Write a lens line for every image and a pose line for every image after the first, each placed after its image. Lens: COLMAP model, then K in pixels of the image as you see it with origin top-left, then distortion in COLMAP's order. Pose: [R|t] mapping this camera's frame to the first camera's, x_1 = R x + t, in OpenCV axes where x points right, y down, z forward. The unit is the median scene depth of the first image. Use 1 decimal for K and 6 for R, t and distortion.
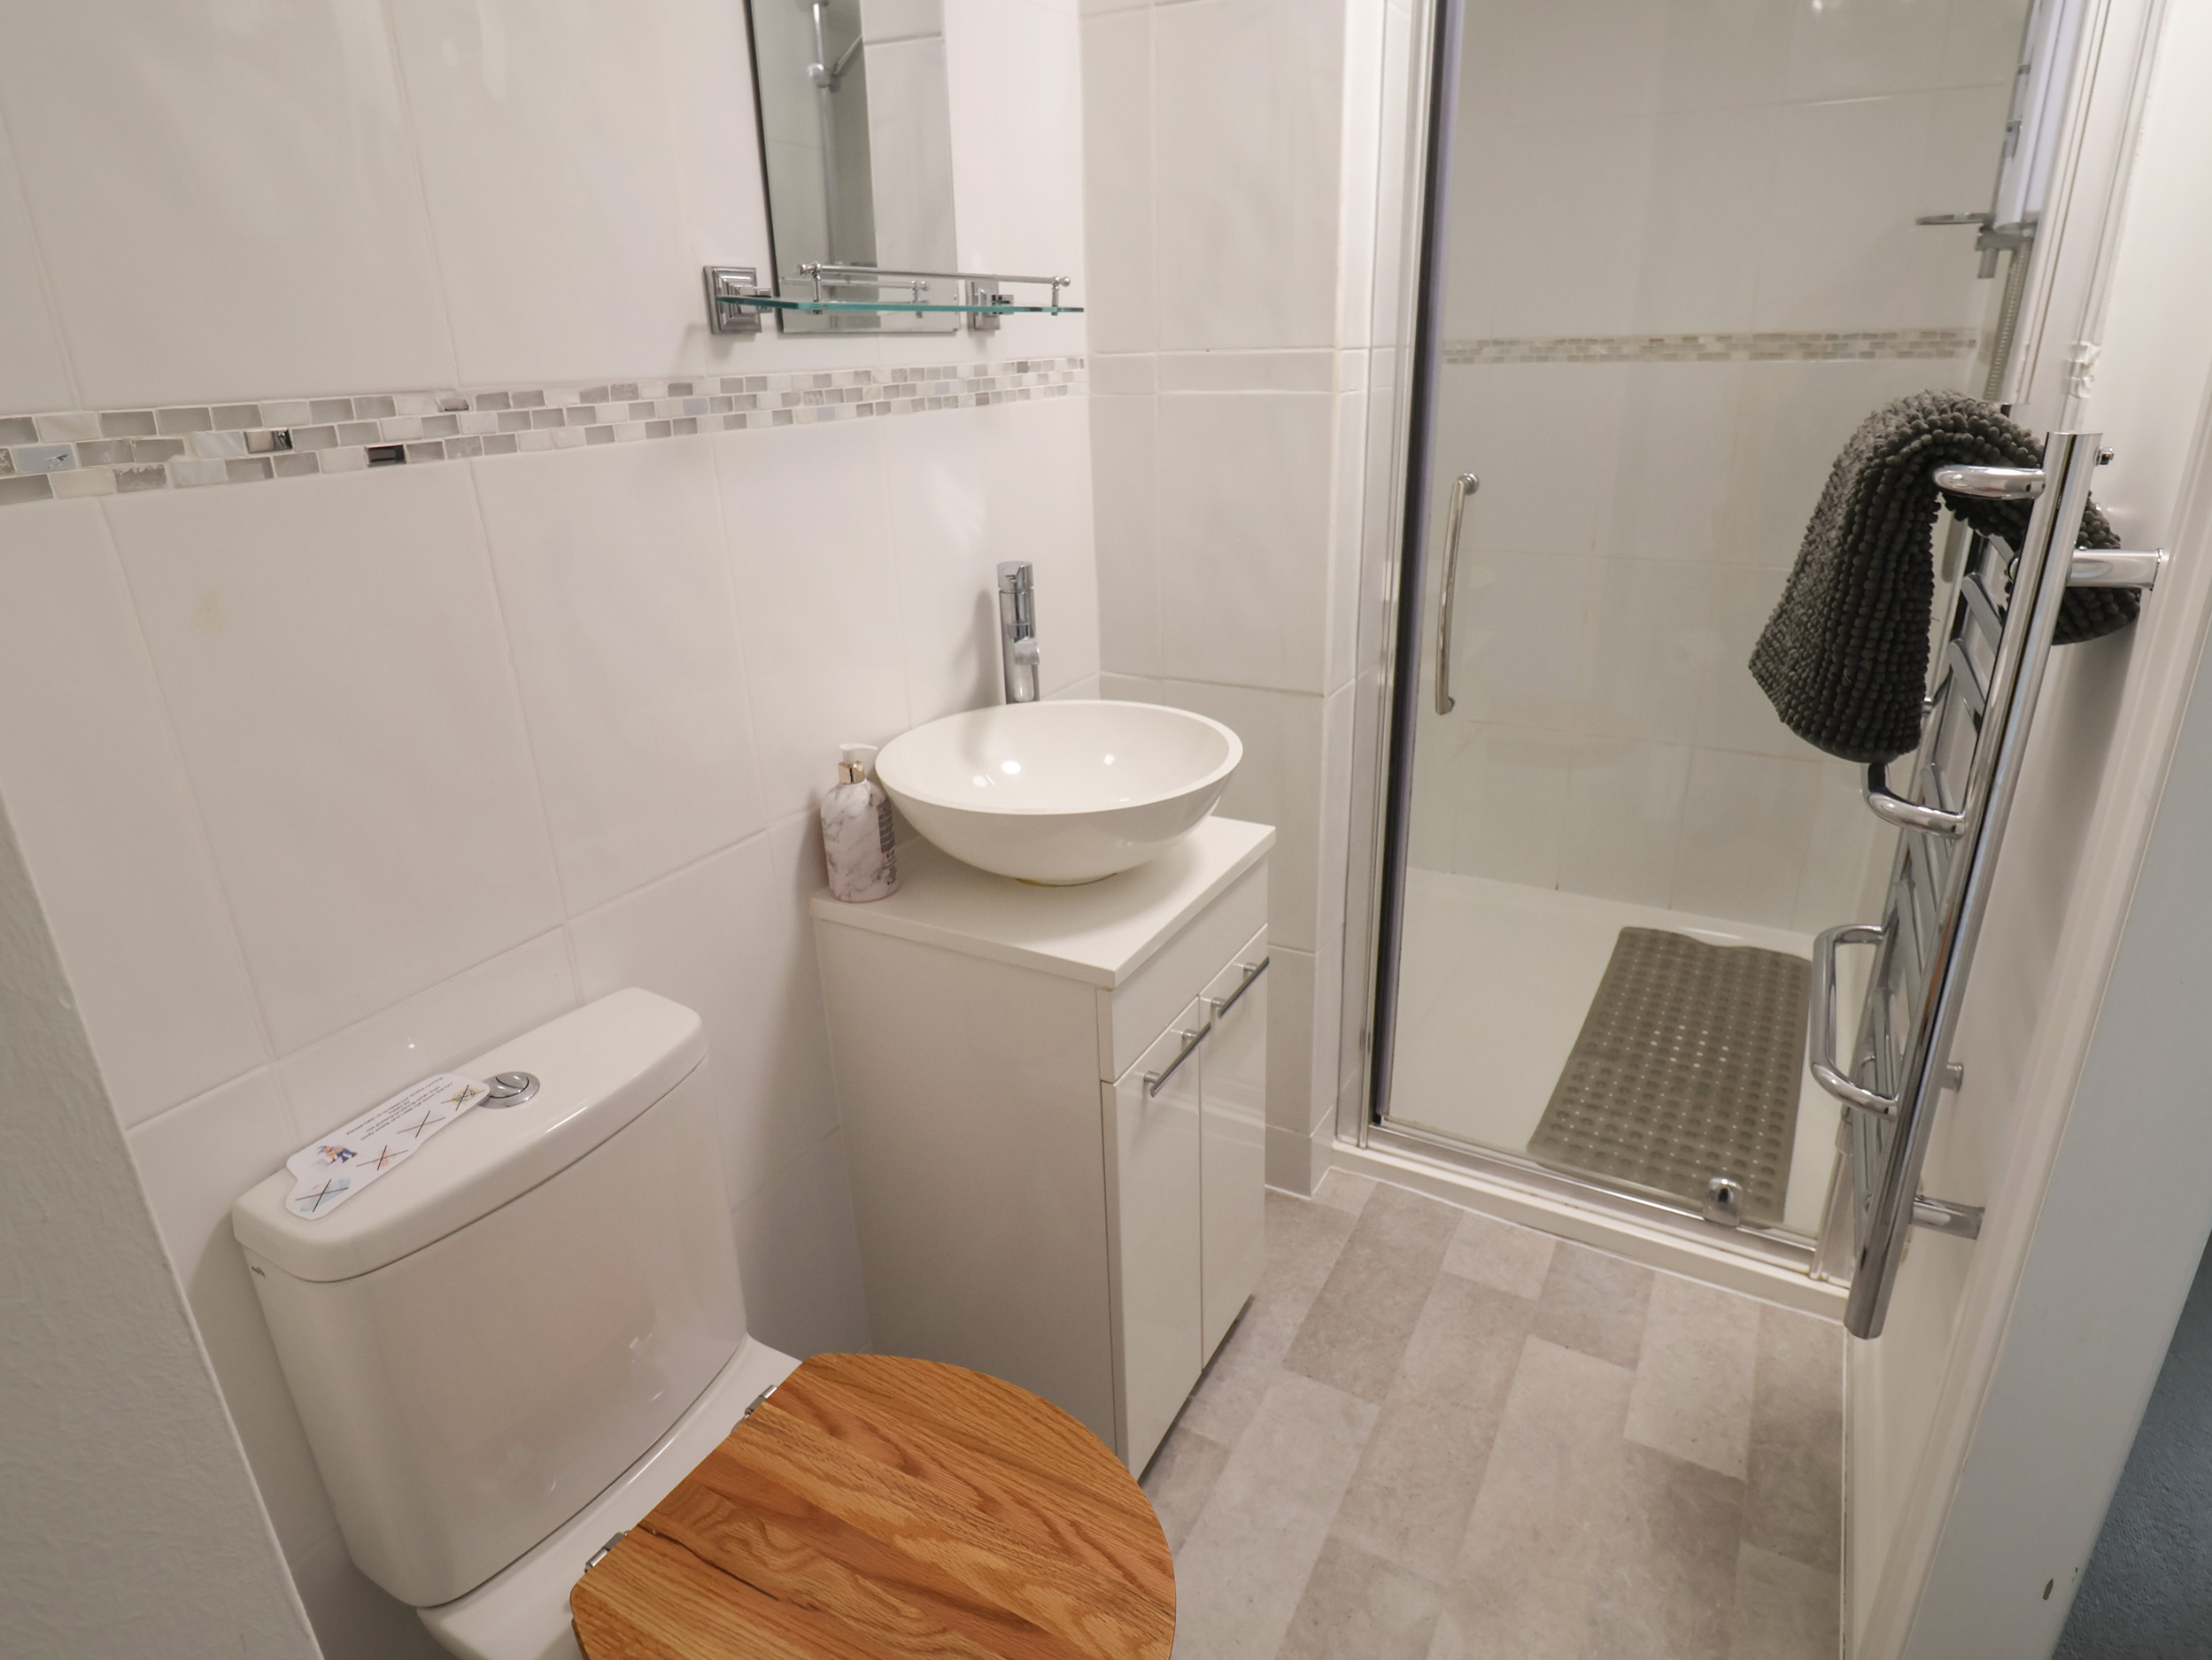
lens RADIAL K [[1251.9, 0, 1106.4], [0, 1251.9, 831.2], [0, 0, 1]] dist [0.000787, -0.000746]
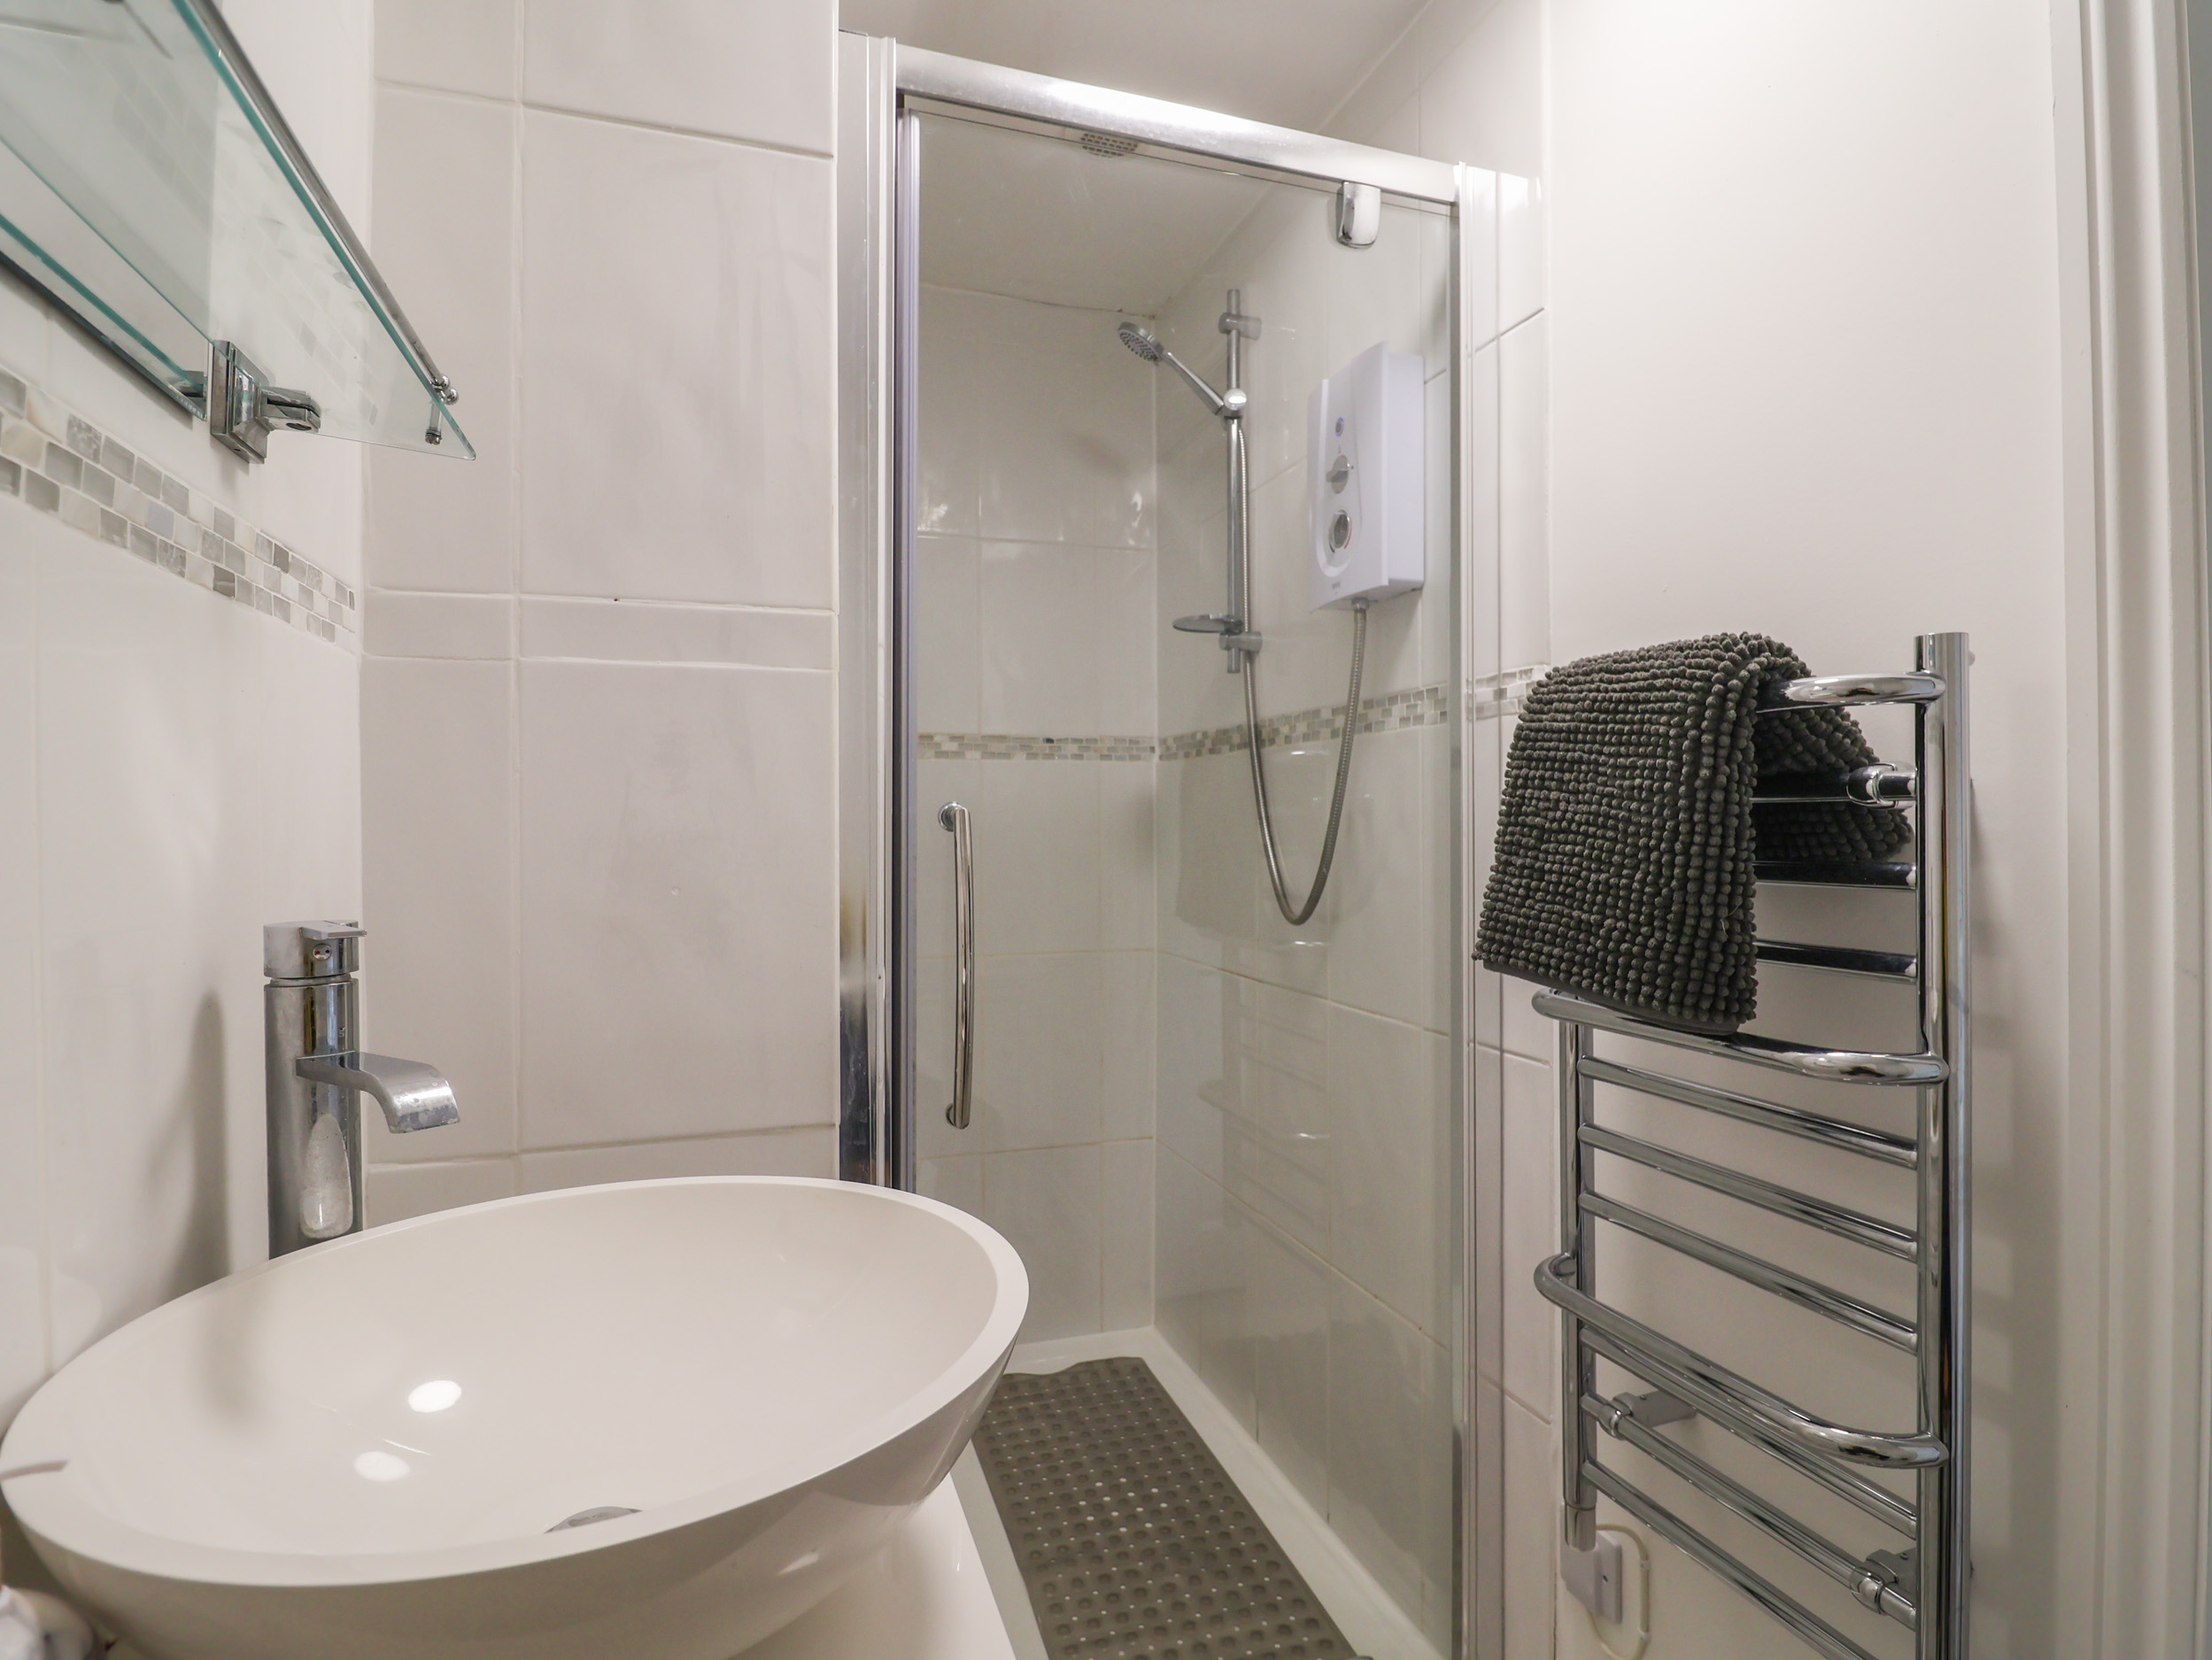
lens RADIAL K [[1180.2, 0, 1119.8], [0, 1180.2, 822.5], [0, 0, 1]] dist [-0.001559, -0.013444]
pose [[0.666834, 0.026528, 0.744734, -0.177654], [0.263215, 0.926566, -0.268688, -0.052359], [-0.697173, 0.375196, 0.610883, 0.479267]]
